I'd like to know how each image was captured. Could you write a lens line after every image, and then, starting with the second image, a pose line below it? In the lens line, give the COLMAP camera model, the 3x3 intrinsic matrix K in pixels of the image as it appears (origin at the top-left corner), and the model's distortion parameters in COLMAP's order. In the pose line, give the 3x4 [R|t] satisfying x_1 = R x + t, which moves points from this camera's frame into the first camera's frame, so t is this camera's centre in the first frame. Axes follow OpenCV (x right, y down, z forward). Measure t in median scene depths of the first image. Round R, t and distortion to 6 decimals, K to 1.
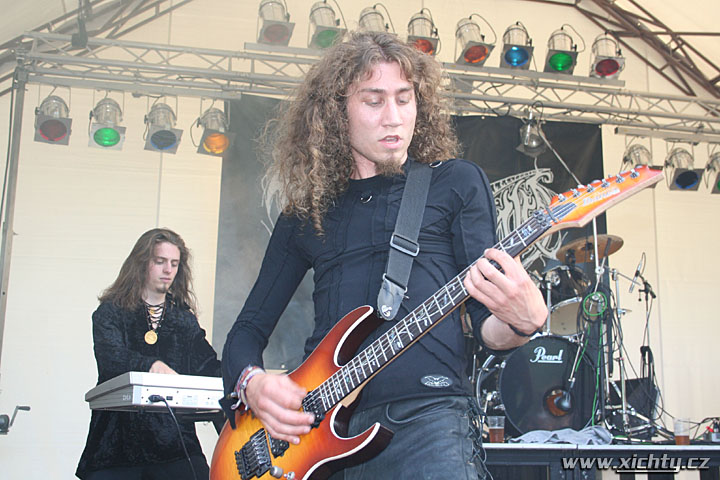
lens RADIAL K [[867.2, 0, 360.0], [0, 867.2, 240.0], [0, 0, 1]] dist [0.004390, 0.013104]
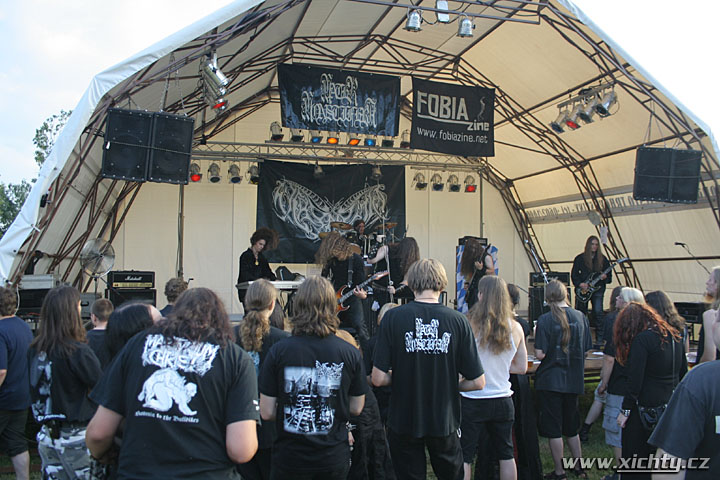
lens RADIAL K [[612.7, 0, 360.0], [0, 612.7, 240.0], [0, 0, 1]] dist [-0.000962, -0.000166]
pose [[0.998348, -0.010438, 0.056509, 0.047472], [0.002360, 0.989983, 0.141166, -0.193037], [-0.057416, -0.140800, 0.988372, -0.905746]]
